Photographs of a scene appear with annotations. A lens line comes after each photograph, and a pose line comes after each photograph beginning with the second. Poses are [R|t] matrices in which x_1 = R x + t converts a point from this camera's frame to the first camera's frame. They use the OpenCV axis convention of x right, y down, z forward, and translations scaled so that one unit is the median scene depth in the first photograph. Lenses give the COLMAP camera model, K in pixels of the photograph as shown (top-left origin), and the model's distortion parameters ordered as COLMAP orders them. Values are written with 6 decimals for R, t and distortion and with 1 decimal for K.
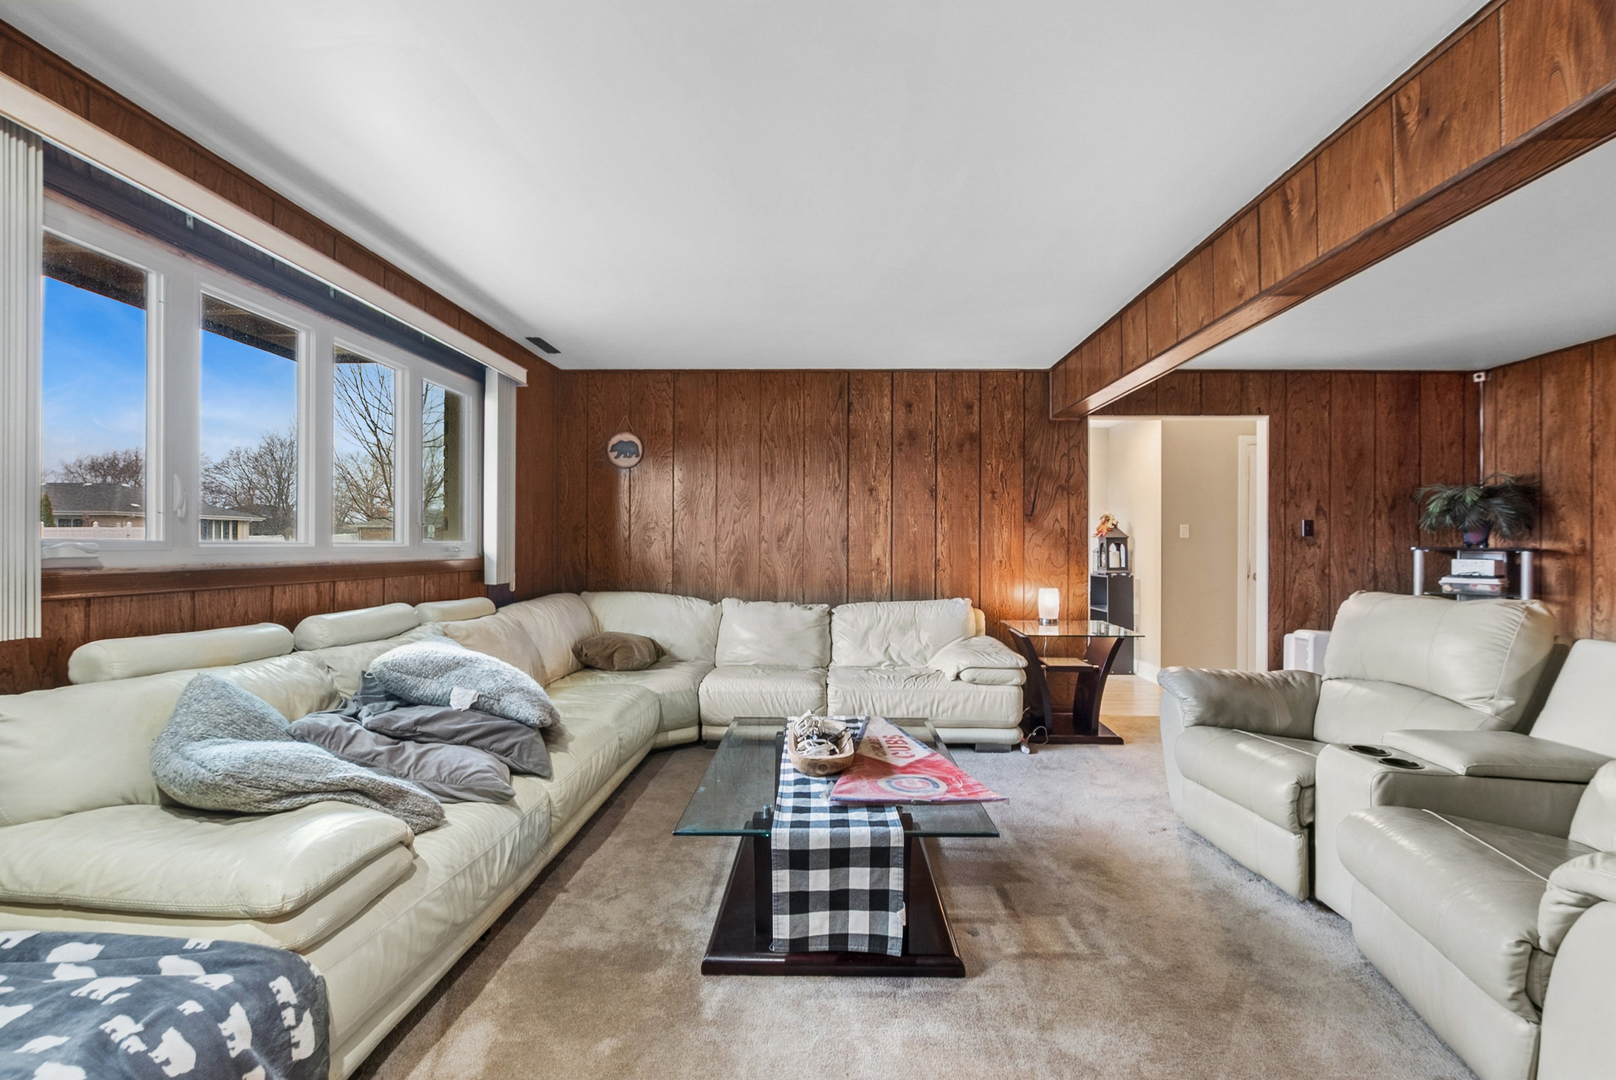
lens RADIAL K [[712.5, 0, 822.5], [0, 712.5, 542.3], [0, 0, 1]] dist [-0.012951, 0.000706]
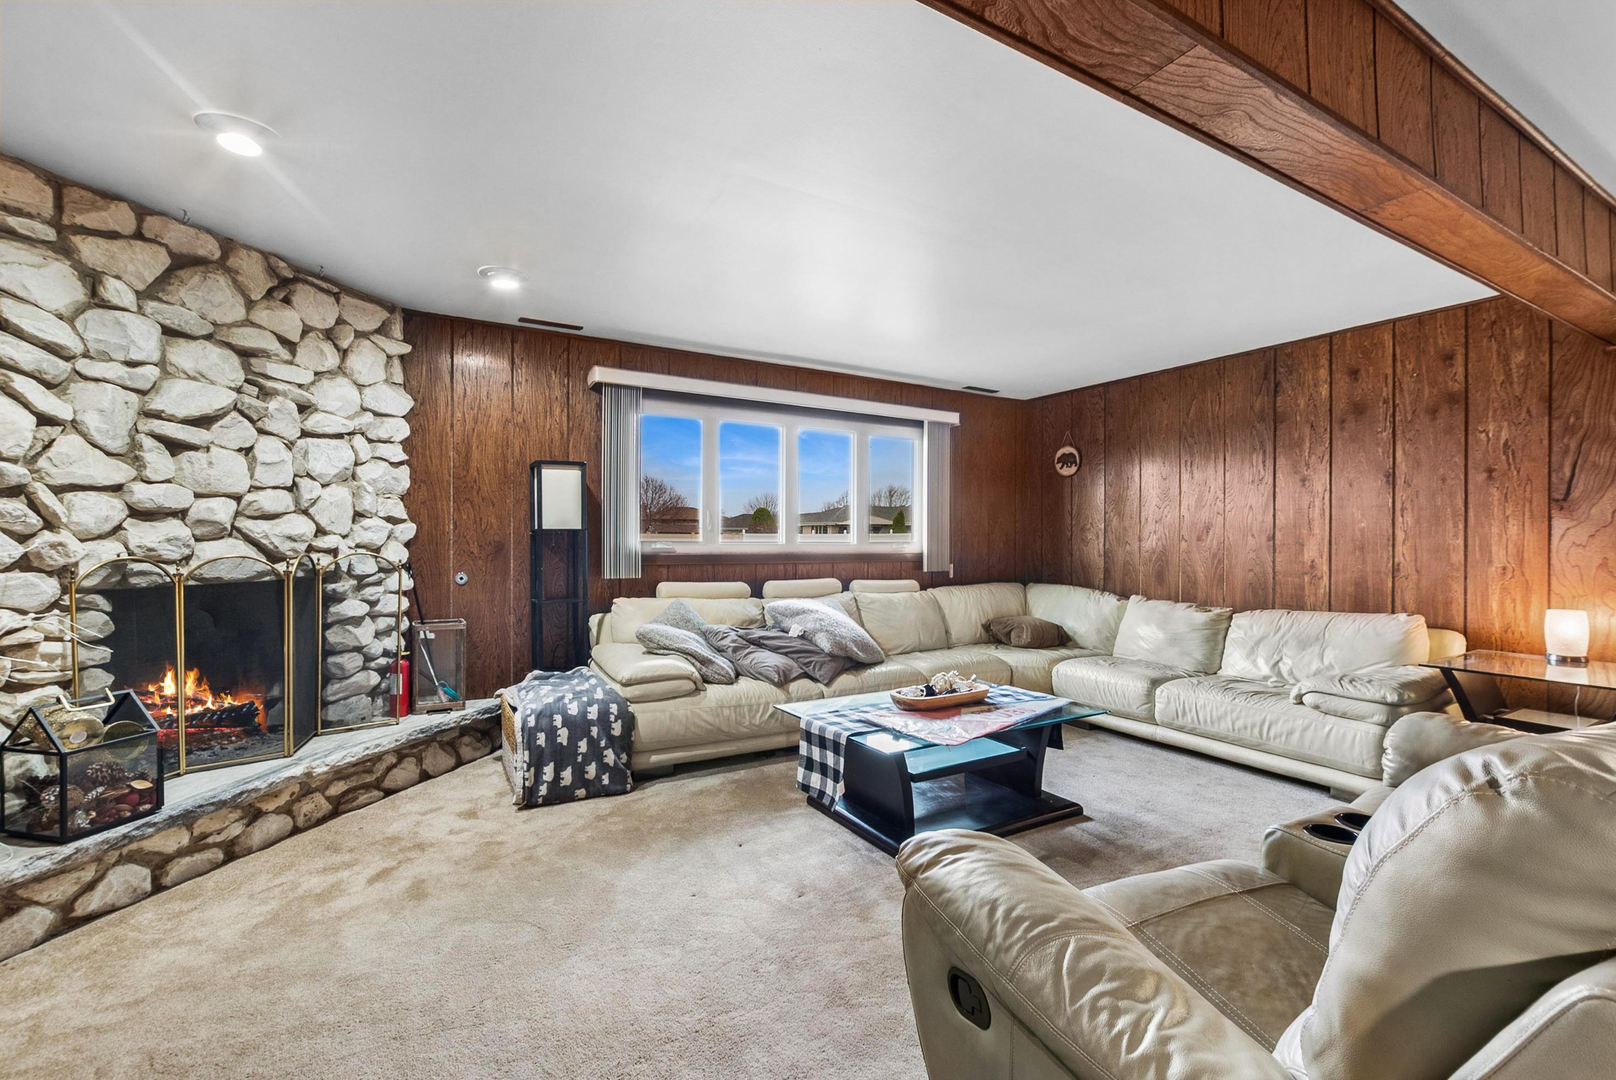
lens RADIAL K [[712.5, 0, 822.5], [0, 712.5, 542.3], [0, 0, 1]] dist [-0.012951, 0.000706]
pose [[0.528395, -0.001247, -0.848998, 0.485535], [0.000897, 0.999999, -0.000911, 0.001693], [0.848998, -0.000280, 0.528395, 0.060604]]
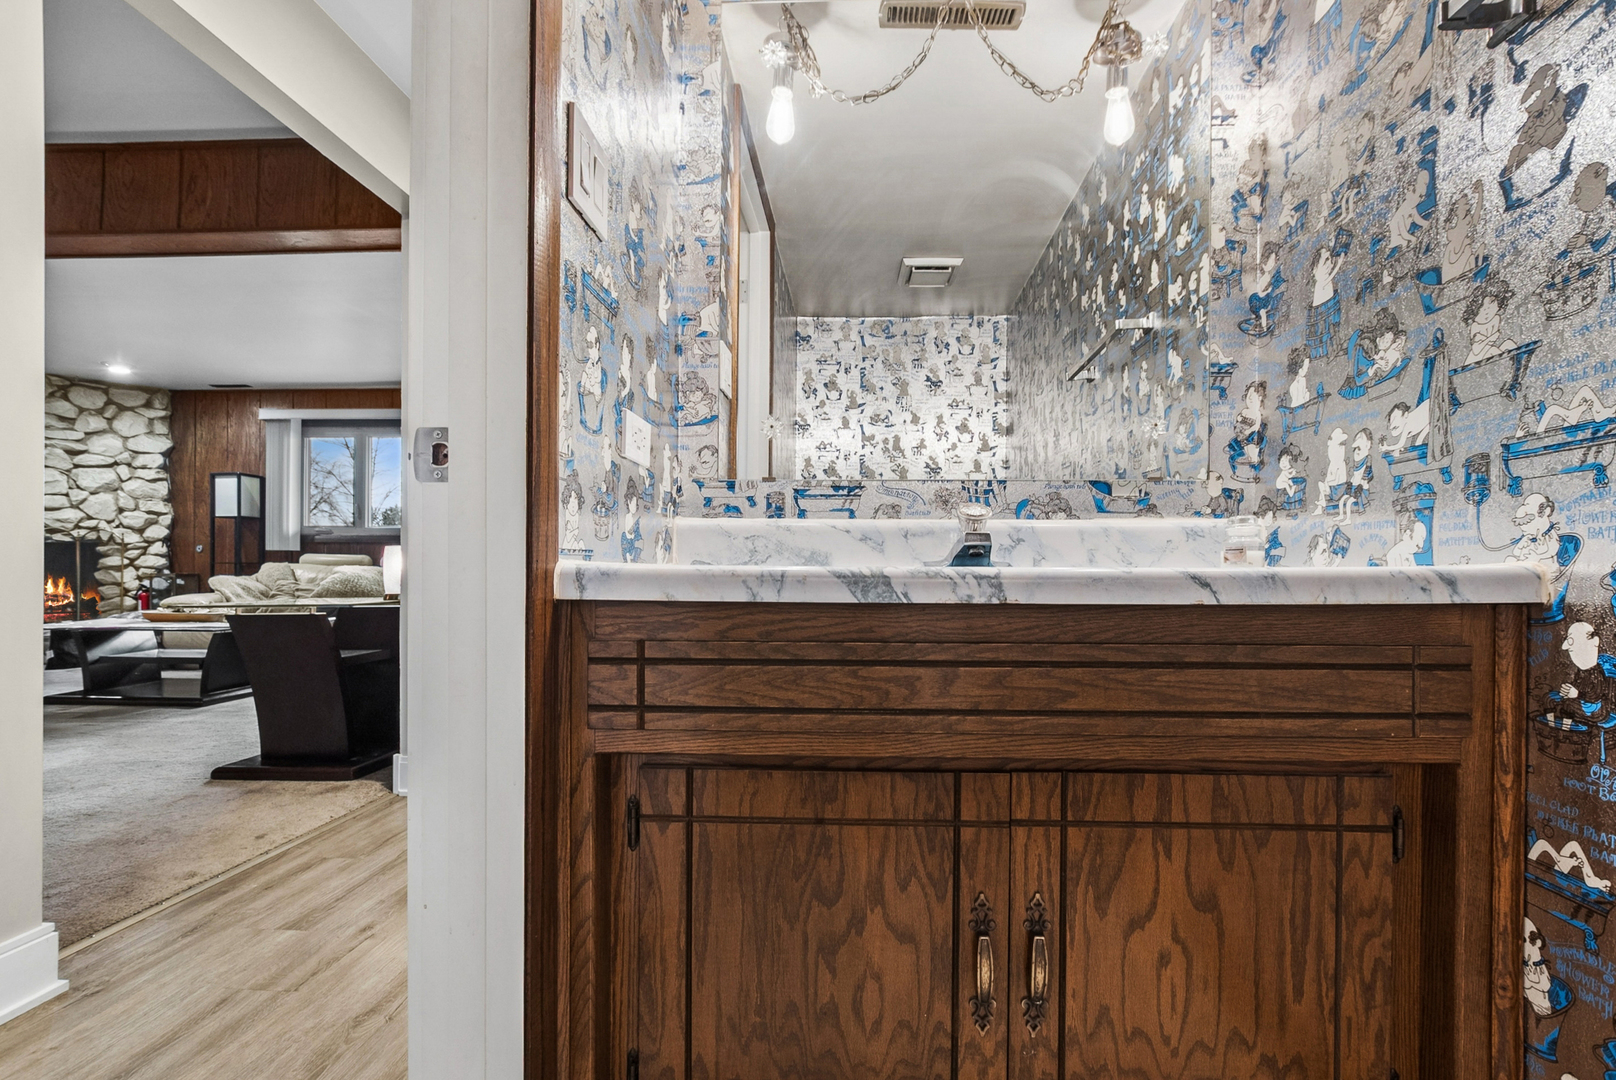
lens RADIAL K [[718.6, 0, 816.7], [0, 718.6, 567.0], [0, 0, 1]] dist [0.001066, 0.000537]
pose [[-0.036798, -0.006637, -0.999301, 0.874574], [-0.003811, 0.999972, -0.006501, 0.078069], [0.999315, 0.003569, -0.036822, 1.306029]]
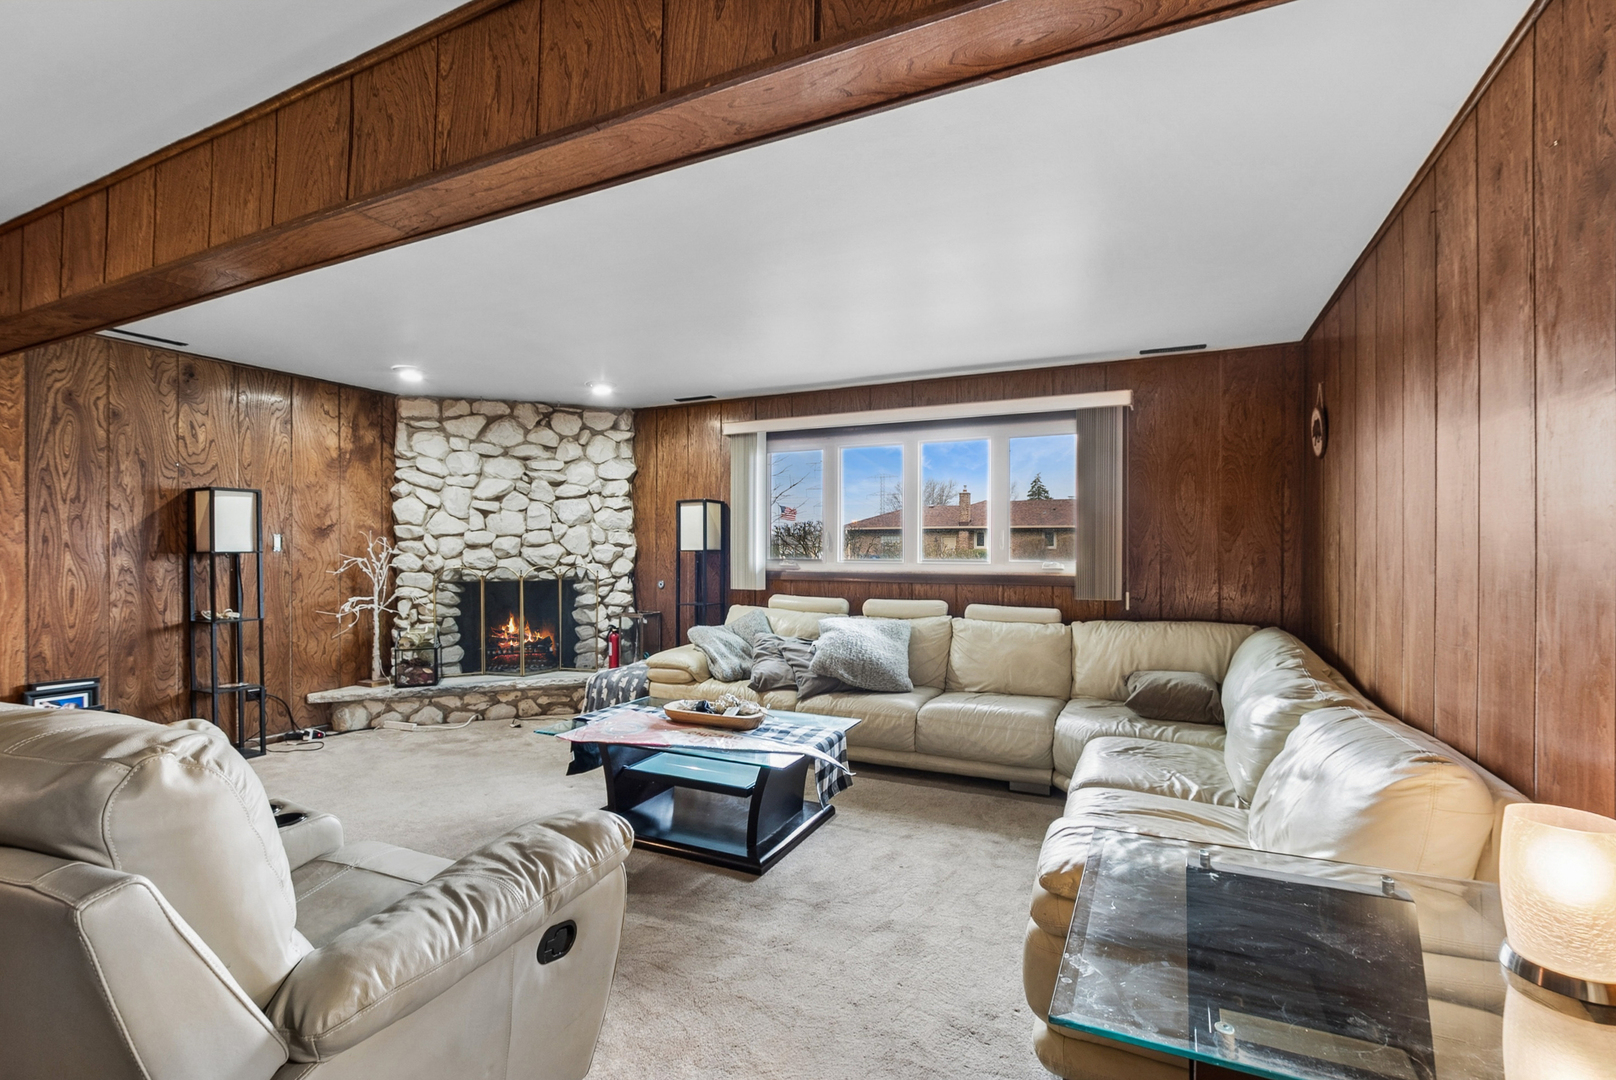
lens RADIAL K [[720.5, 0, 812.5], [0, 720.5, 547.9], [0, 0, 1]] dist [-0.016809, -0.000045]
pose [[-0.416653, -0.007239, -0.909037, 0.565626], [-0.001655, 0.999973, -0.007204, -0.010397], [0.909064, -0.001497, -0.416653, 0.843632]]
